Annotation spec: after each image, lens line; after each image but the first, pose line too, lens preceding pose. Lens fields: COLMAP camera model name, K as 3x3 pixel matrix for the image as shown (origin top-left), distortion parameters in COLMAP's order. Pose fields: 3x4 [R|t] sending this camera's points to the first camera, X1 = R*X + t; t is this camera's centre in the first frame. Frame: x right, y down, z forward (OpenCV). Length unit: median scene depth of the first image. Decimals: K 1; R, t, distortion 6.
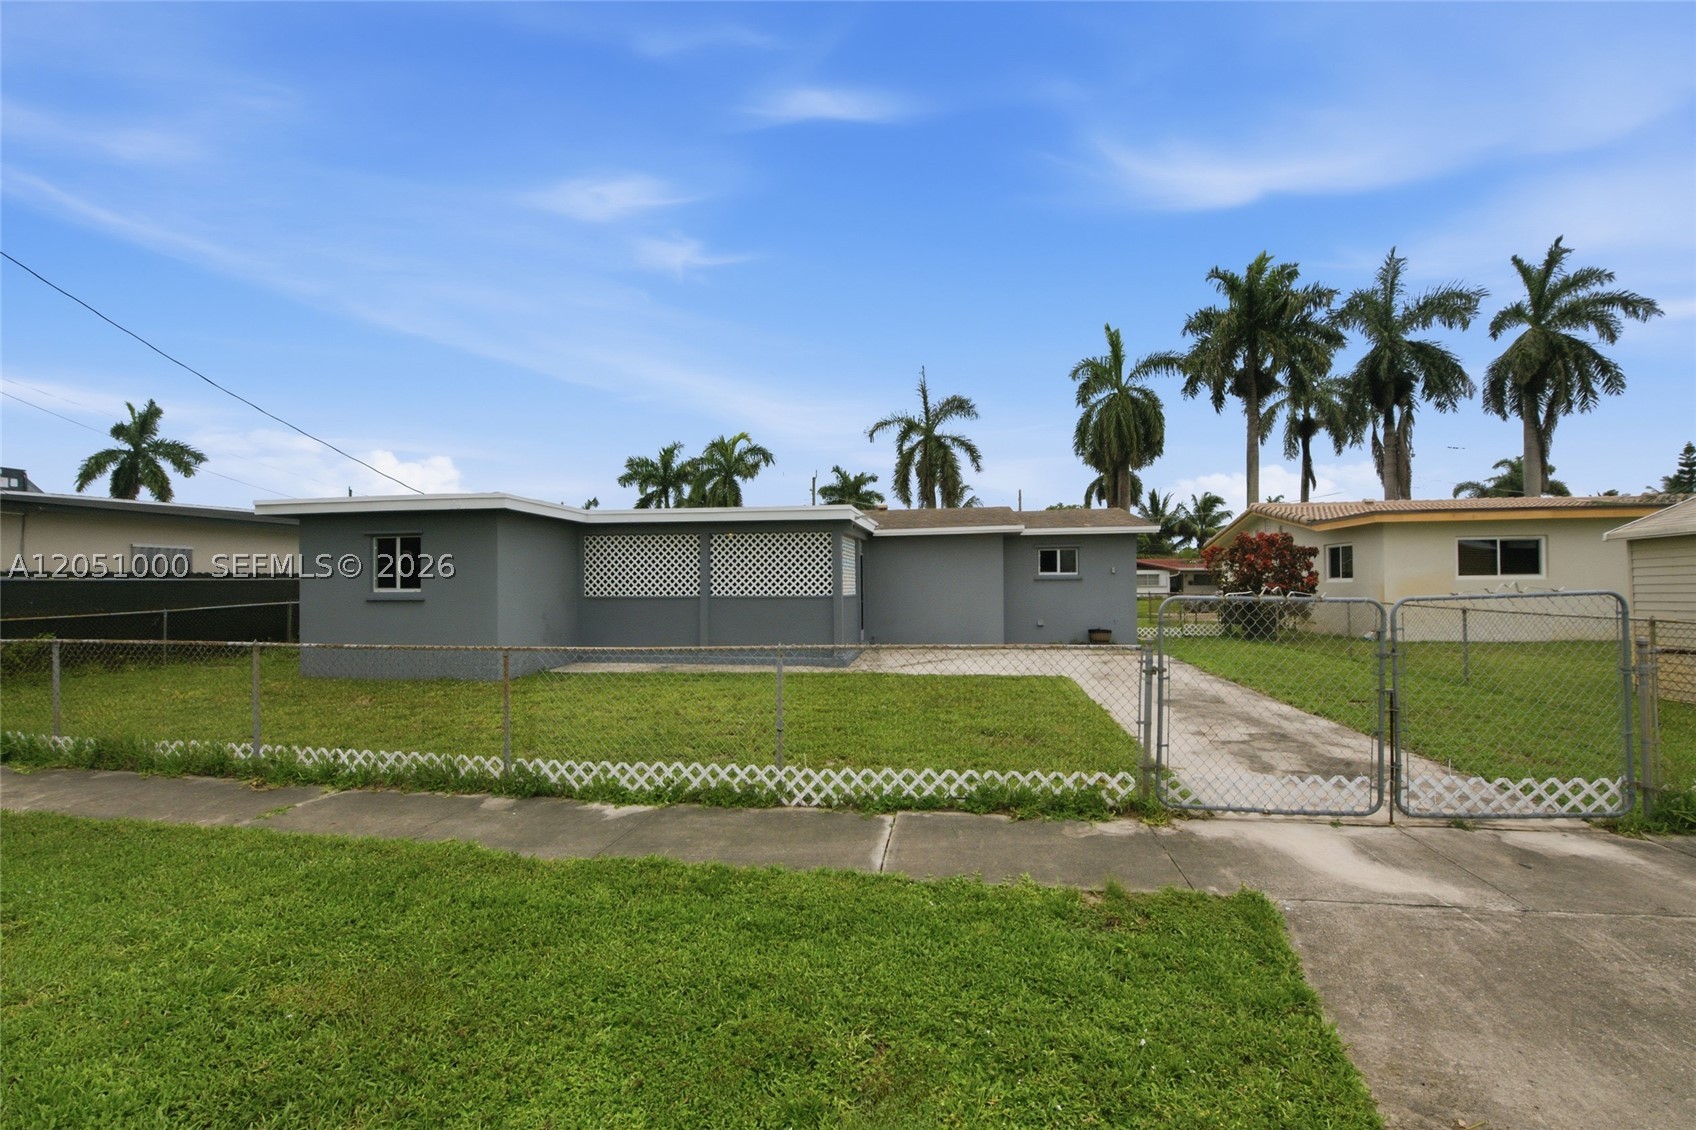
lens RADIAL K [[675.8, 0, 850.0], [0, 675.8, 591.4], [0, 0, 1]] dist [-0.021939, -0.000054]
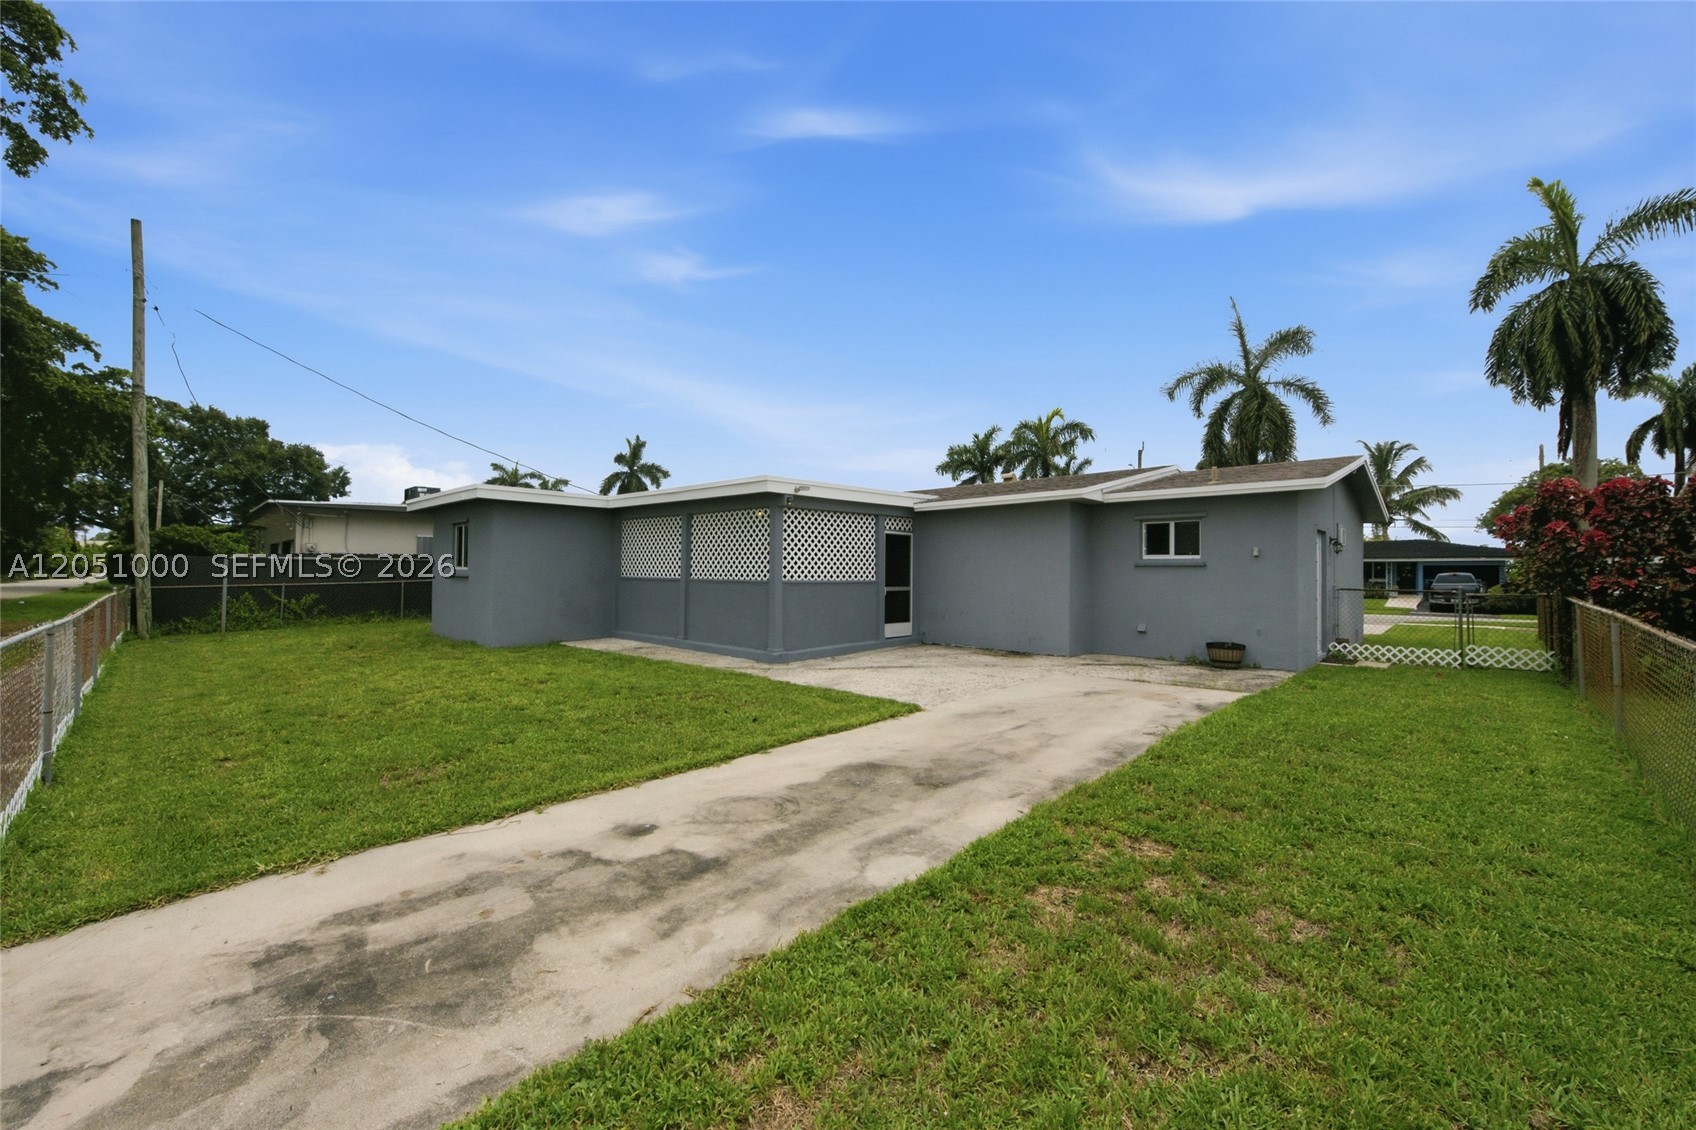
lens RADIAL K [[667.0, 0, 848.0], [0, 667.0, 565.0], [0, 0, 1]] dist [-0.026595, 0.000109]
pose [[0.823518, 0.007946, -0.567234, 0.171546], [-0.018713, 0.999738, -0.013164, -0.001339], [0.566981, 0.021456, 0.823451, 0.107198]]
